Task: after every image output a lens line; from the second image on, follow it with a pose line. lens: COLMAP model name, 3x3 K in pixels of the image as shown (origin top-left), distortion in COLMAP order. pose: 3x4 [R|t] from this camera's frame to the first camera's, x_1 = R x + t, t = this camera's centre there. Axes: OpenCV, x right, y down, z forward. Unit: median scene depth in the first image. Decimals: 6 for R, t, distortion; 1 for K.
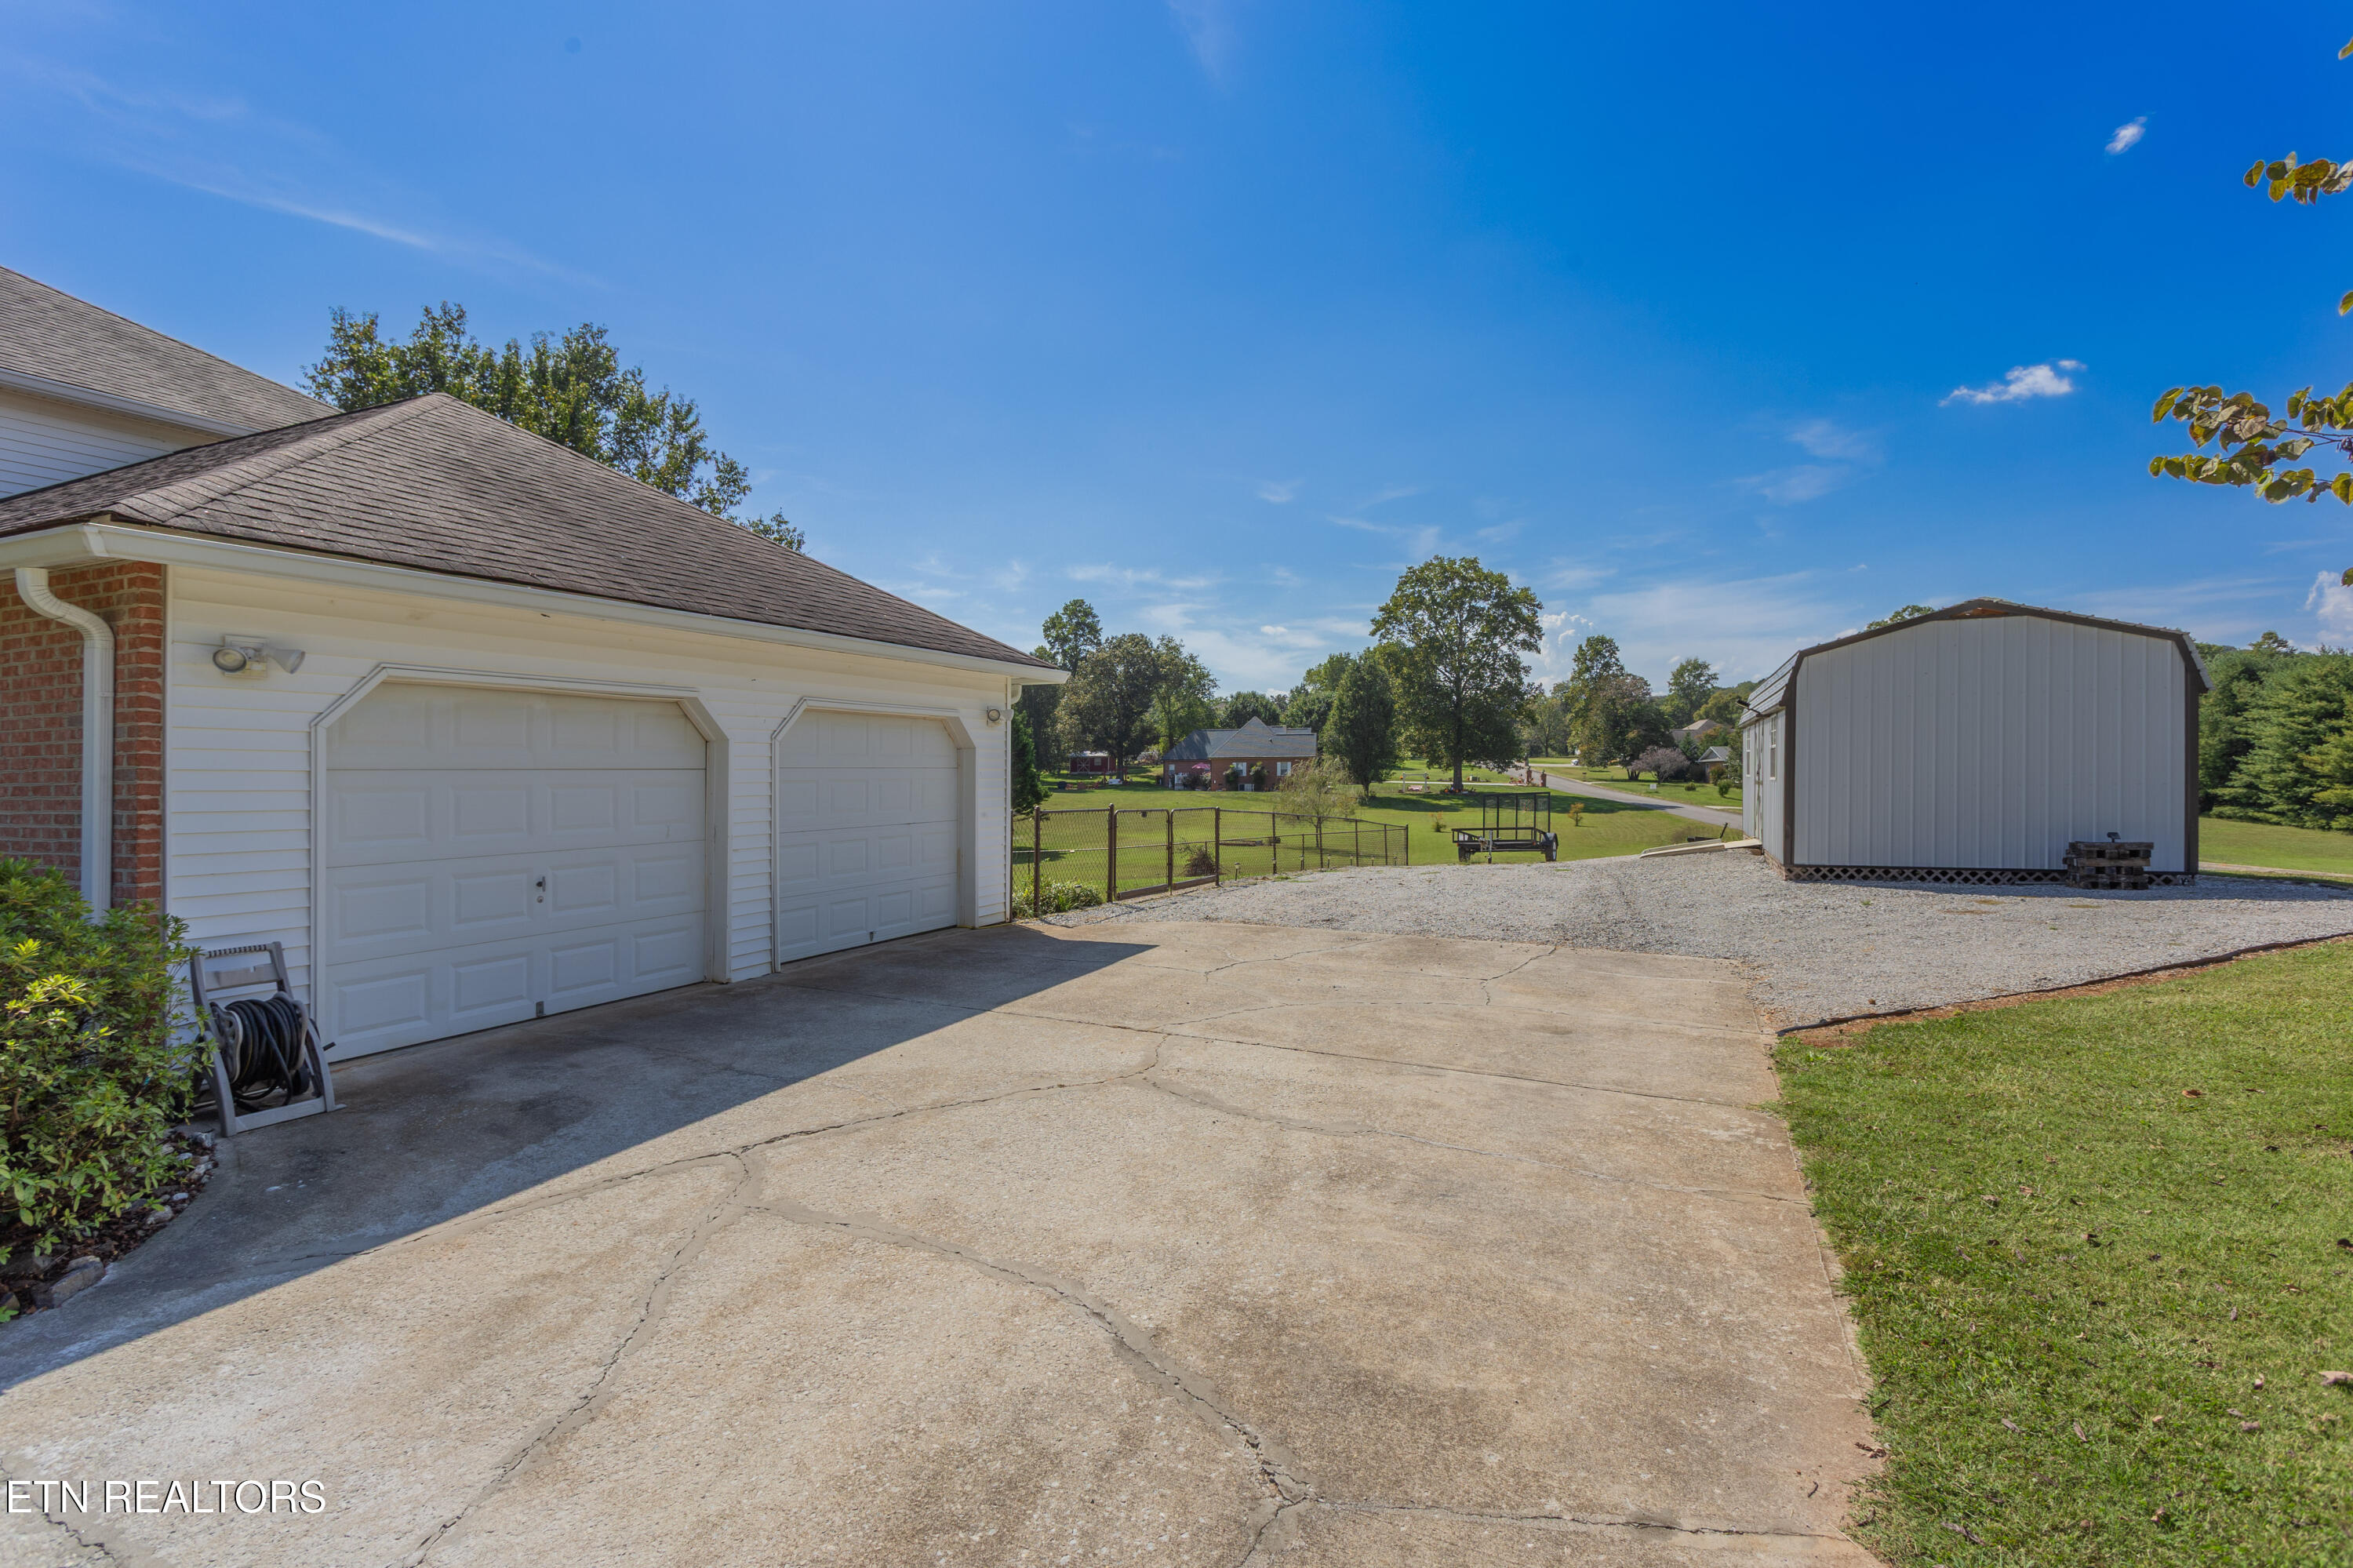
lens RADIAL K [[1068.6, 0, 1175.3], [0, 1068.6, 756.0], [0, 0, 1]] dist [-0.003487, -0.000259]
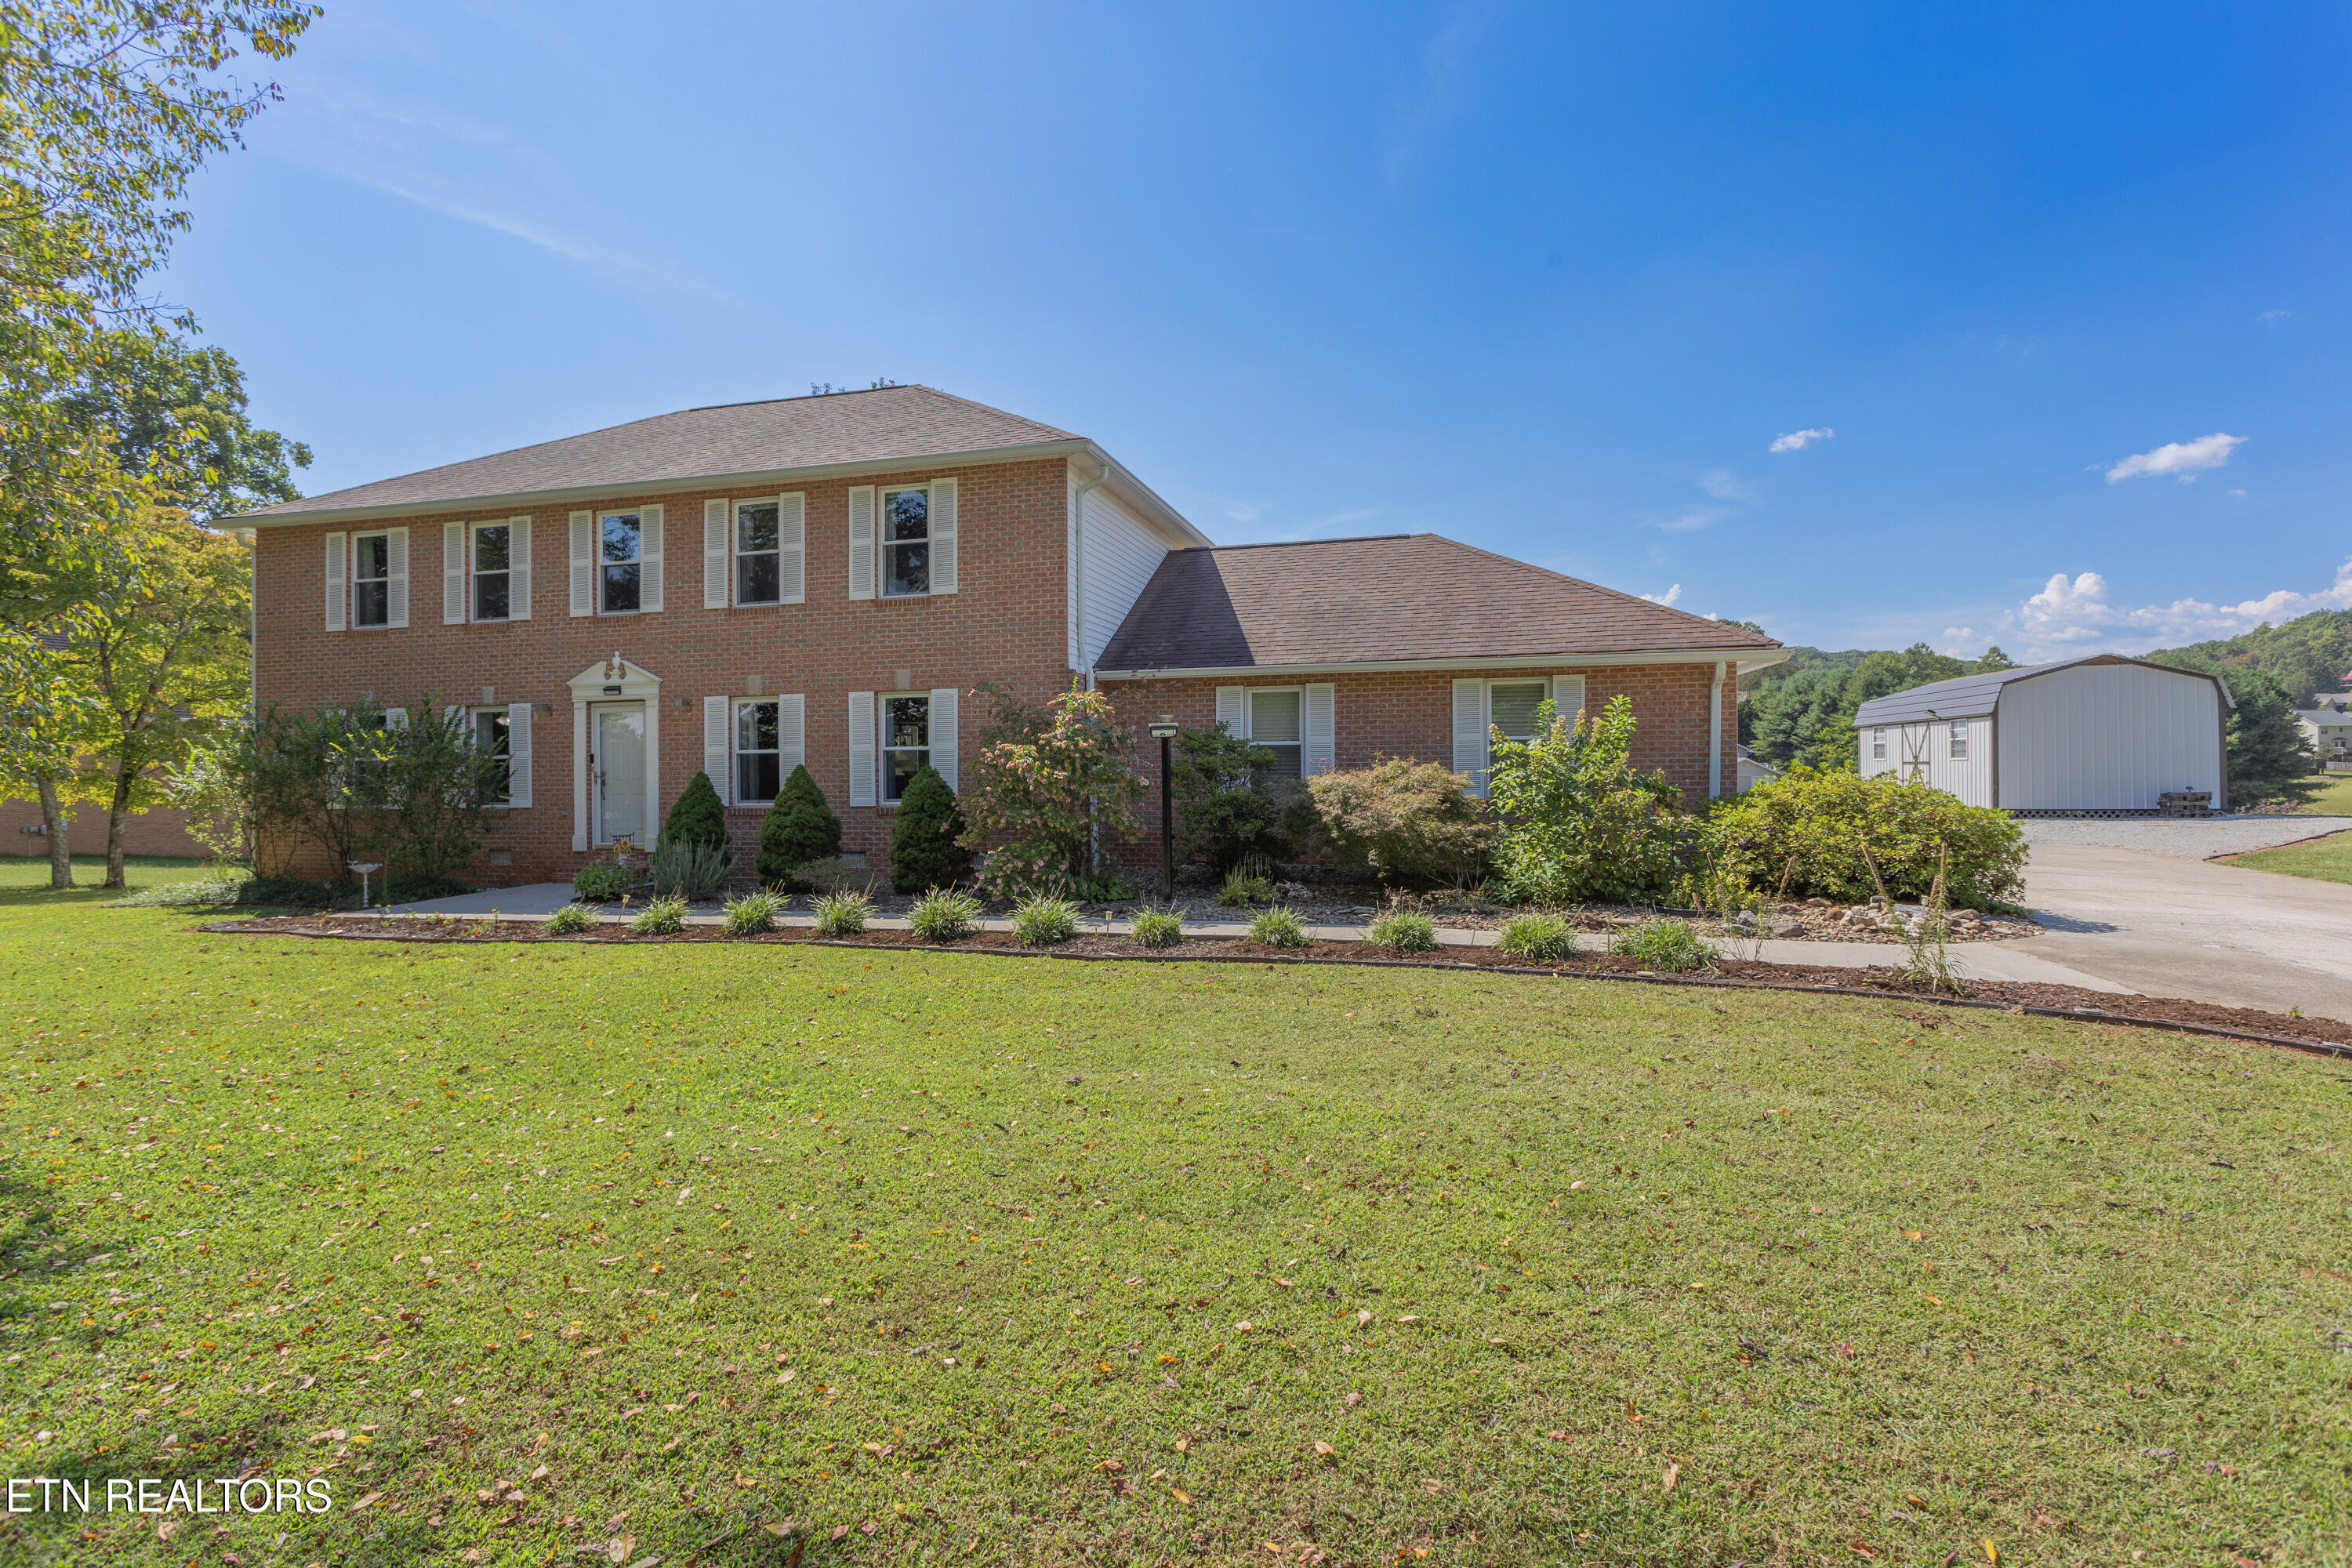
lens RADIAL K [[1123.3, 0, 1176.7], [0, 1123.3, 725.7], [0, 0, 1]] dist [-0.029501, 0.028460]
pose [[0.982221, 0.003674, 0.187692, -0.158042], [0.001154, 0.999671, -0.025611, 0.002106], [-0.187724, 0.025372, 0.981894, -0.073084]]
